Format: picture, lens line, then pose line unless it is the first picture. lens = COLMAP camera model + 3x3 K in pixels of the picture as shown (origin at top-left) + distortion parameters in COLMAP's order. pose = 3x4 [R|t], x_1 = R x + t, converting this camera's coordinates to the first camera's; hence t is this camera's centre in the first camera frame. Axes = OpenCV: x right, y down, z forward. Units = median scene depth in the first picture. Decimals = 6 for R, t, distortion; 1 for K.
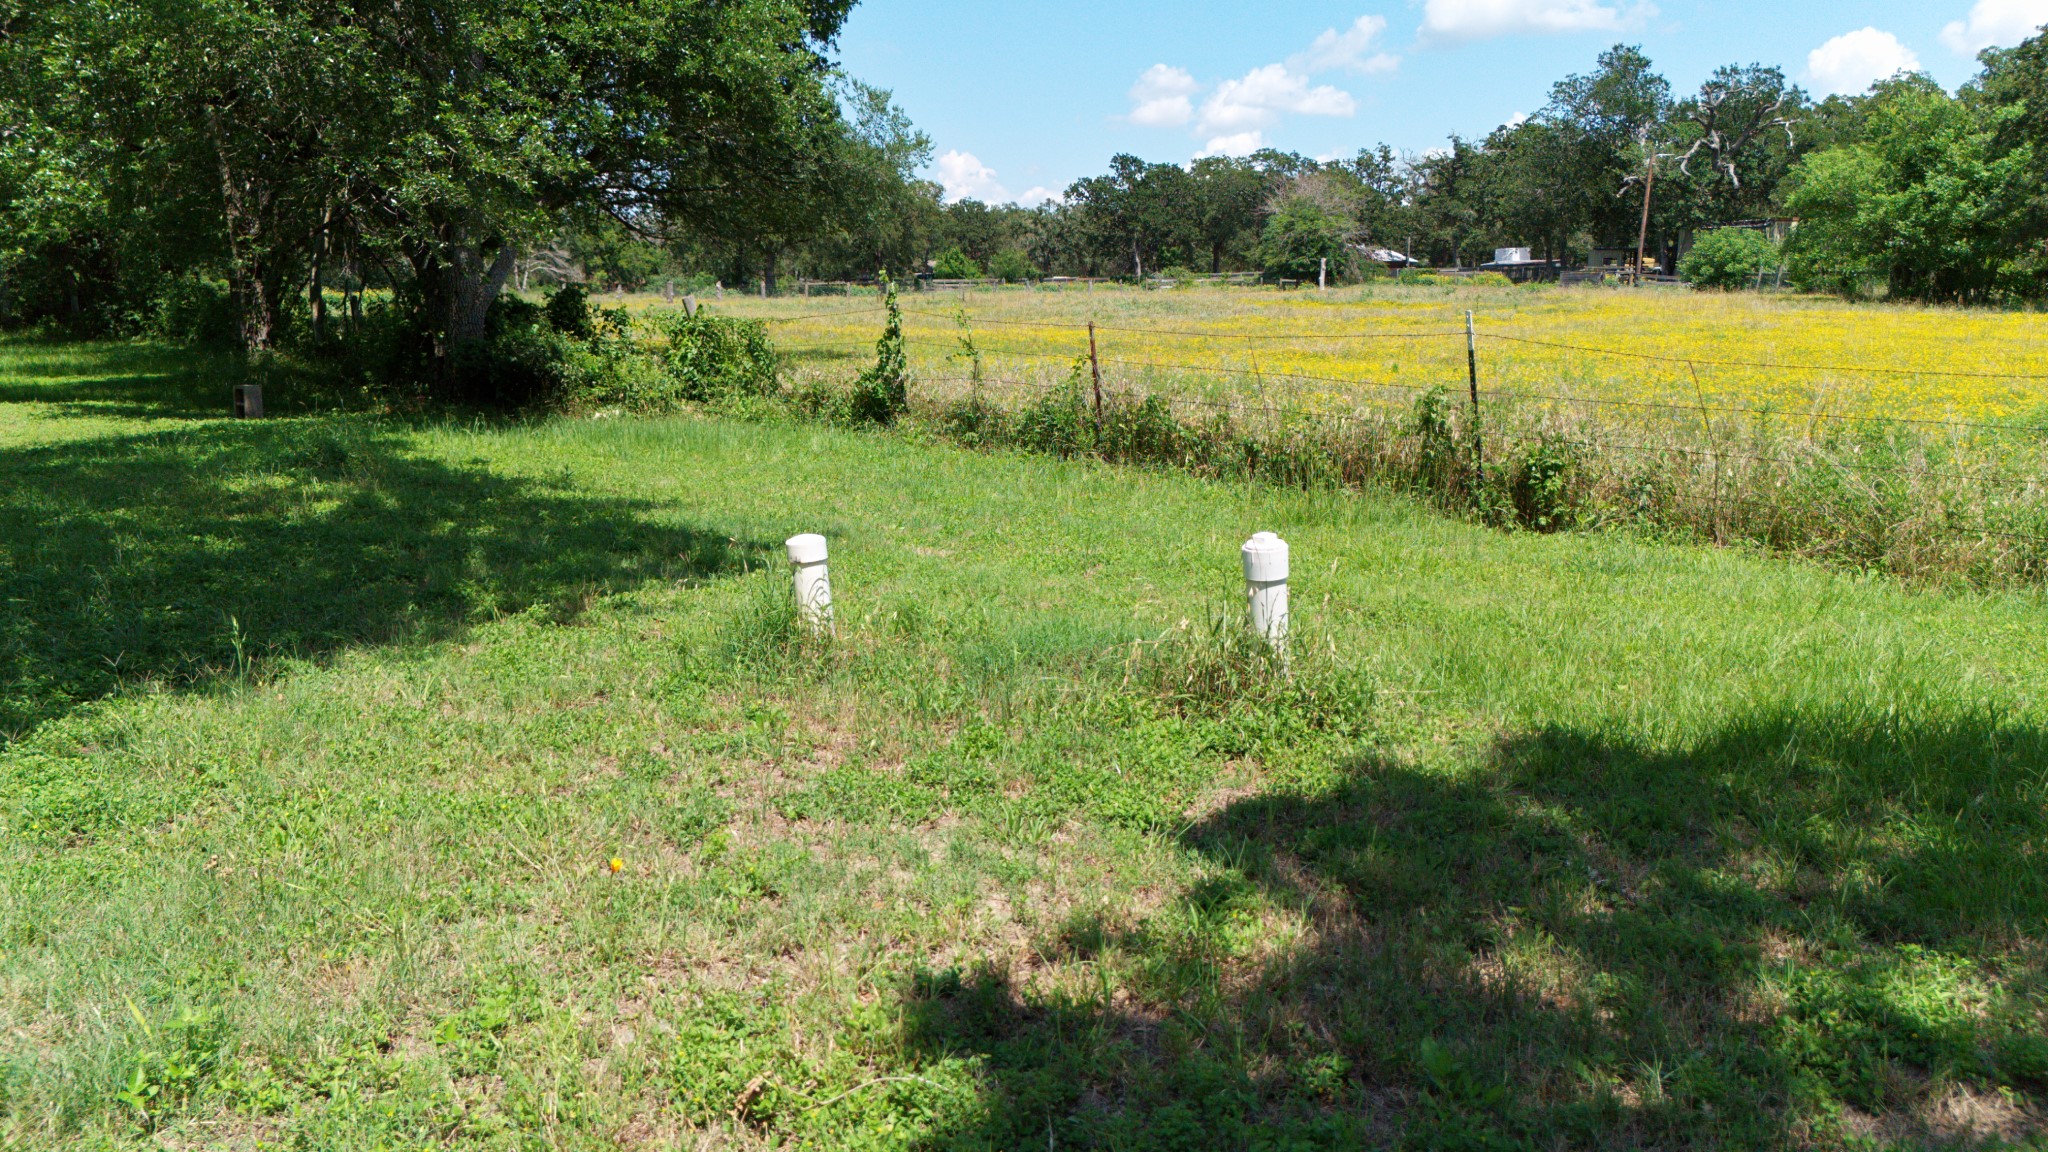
lens RADIAL K [[1453.2, 0, 1022.1], [0, 1453.2, 580.7], [0, 0, 1]] dist [0.007031, -0.001303]
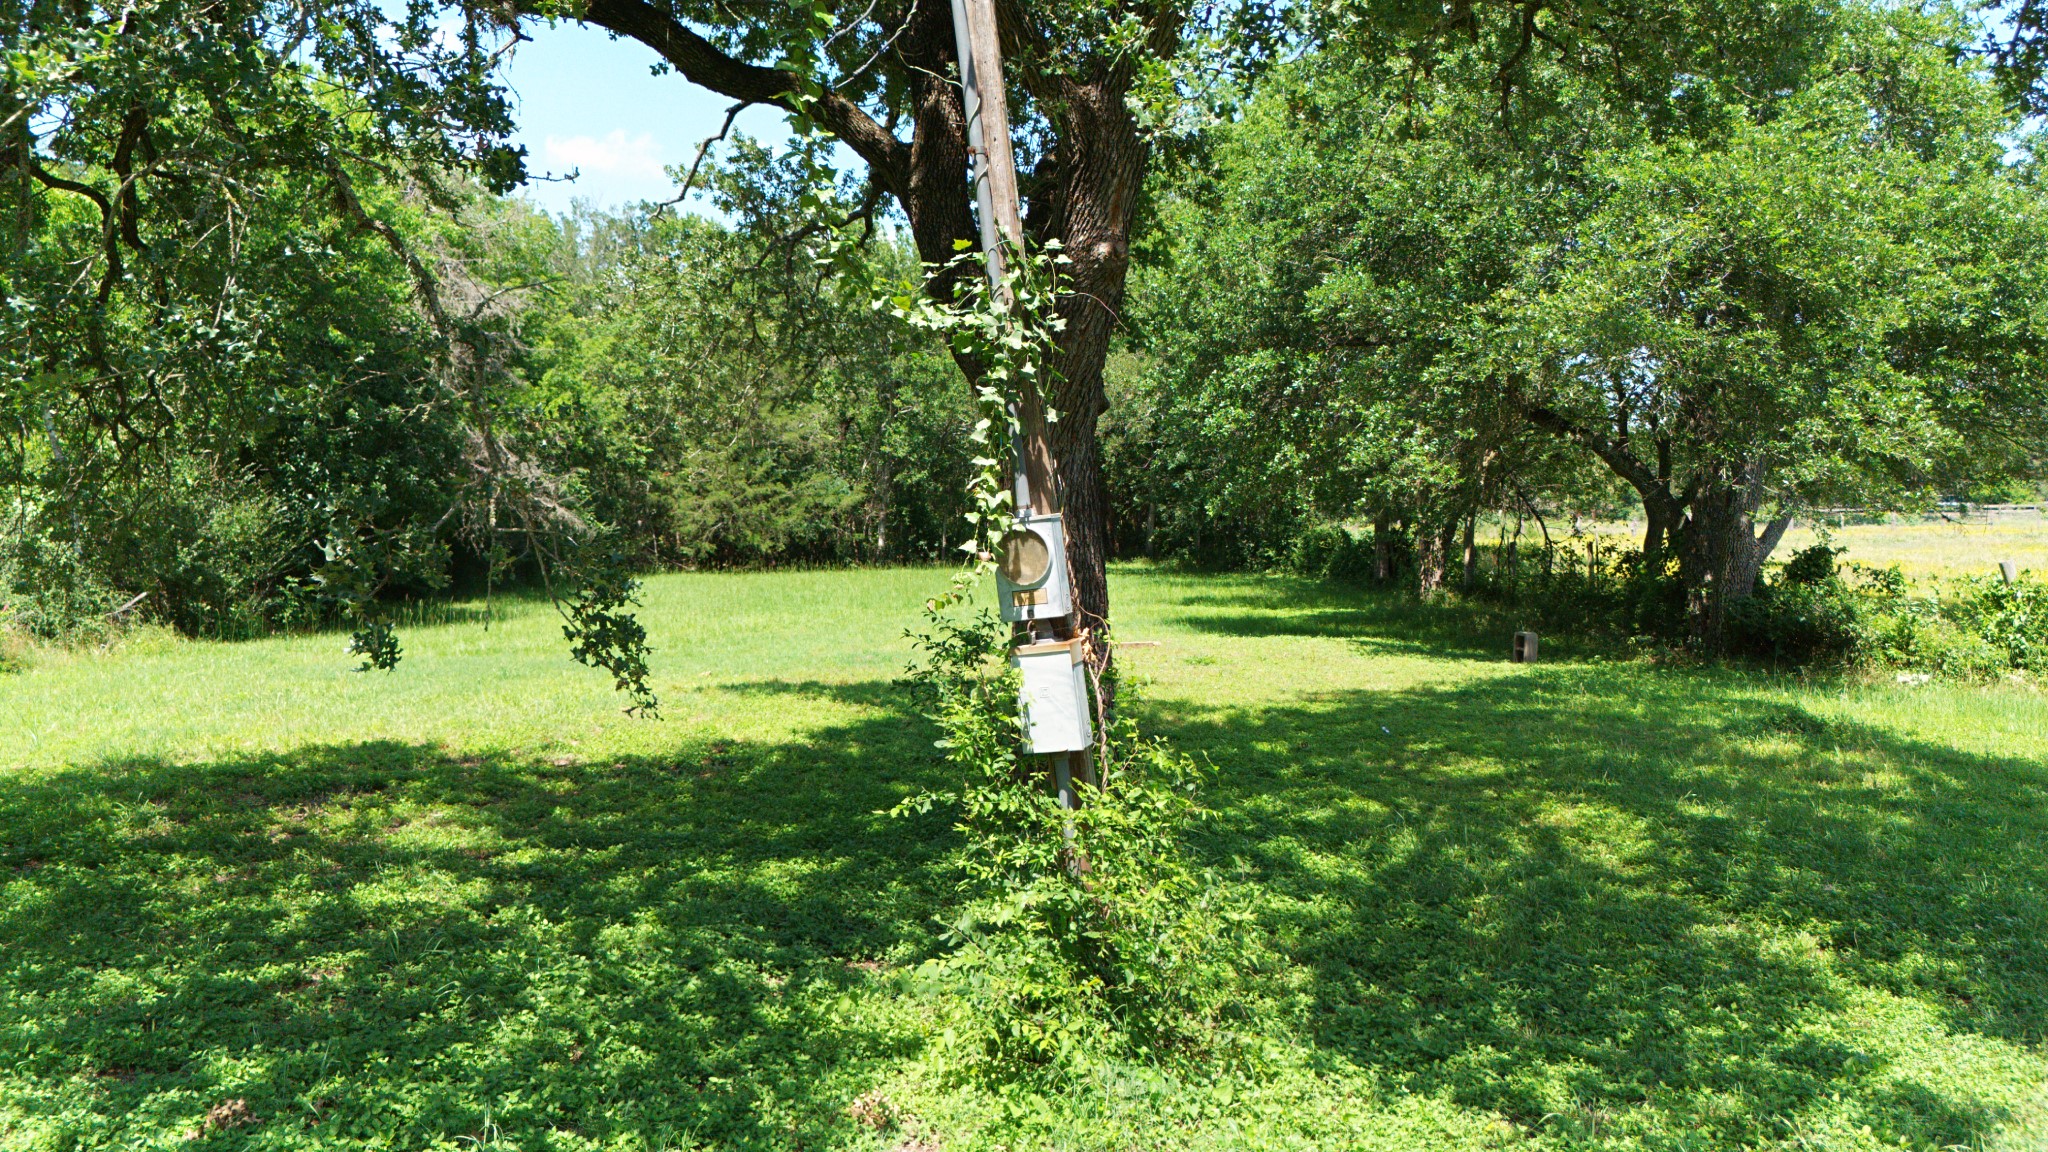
lens RADIAL K [[1453.2, 0, 1035.7], [0, 1453.2, 582.0], [0, 0, 1]] dist [0.007031, -0.001303]
pose [[0.820464, 0.022081, -0.571271, -0.210957], [-0.107922, 0.987270, -0.116838, -0.000172], [0.561419, 0.157514, 0.812403, -0.141553]]
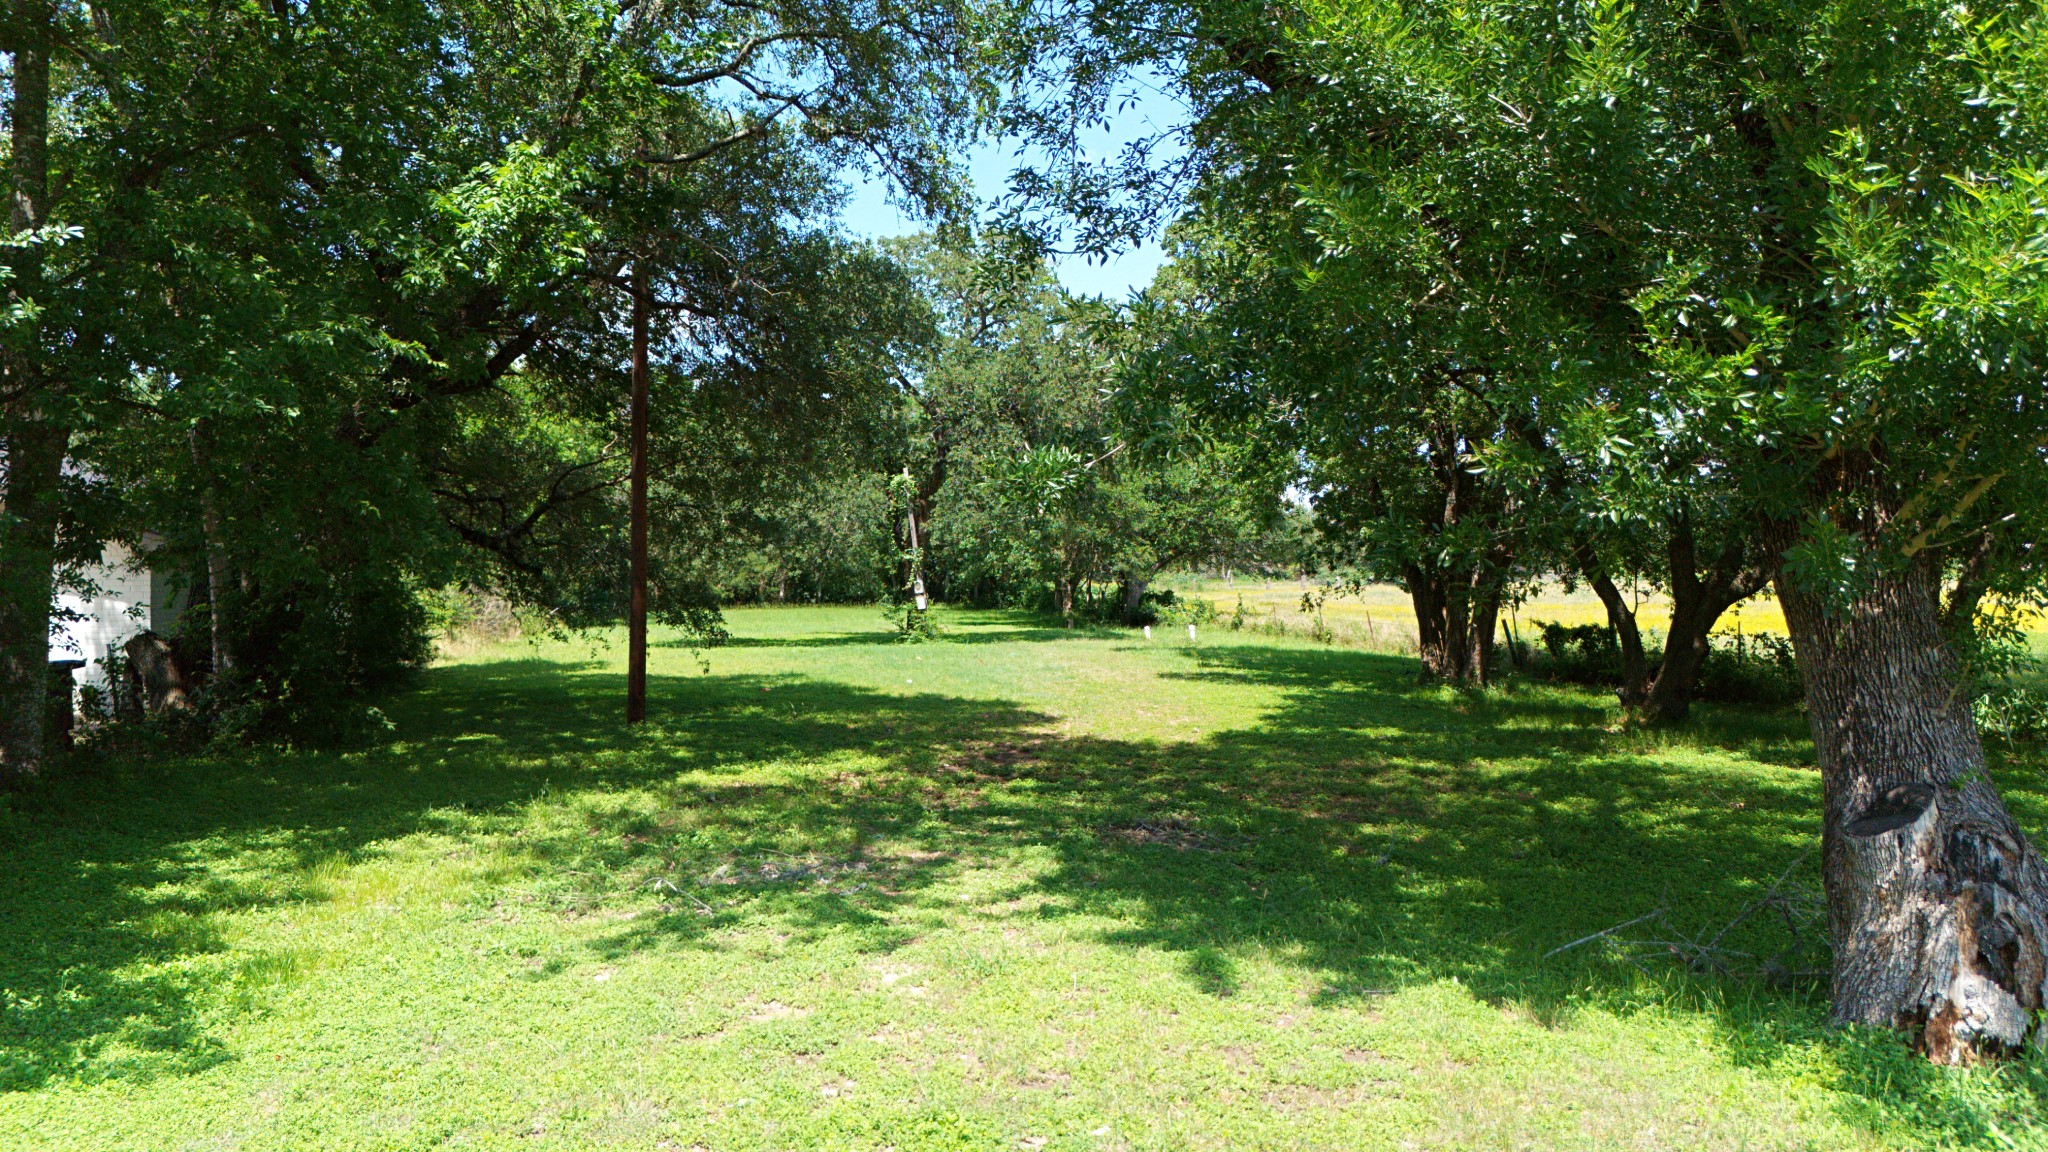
lens RADIAL K [[1453.2, 0, 1023.4], [0, 1453.2, 578.9], [0, 0, 1]] dist [0.007031, -0.001303]
pose [[0.884566, -0.002453, -0.466408, 0.924549], [-0.086657, 0.981711, -0.169513, 0.347464], [0.458294, 0.190363, 0.868176, -1.954210]]
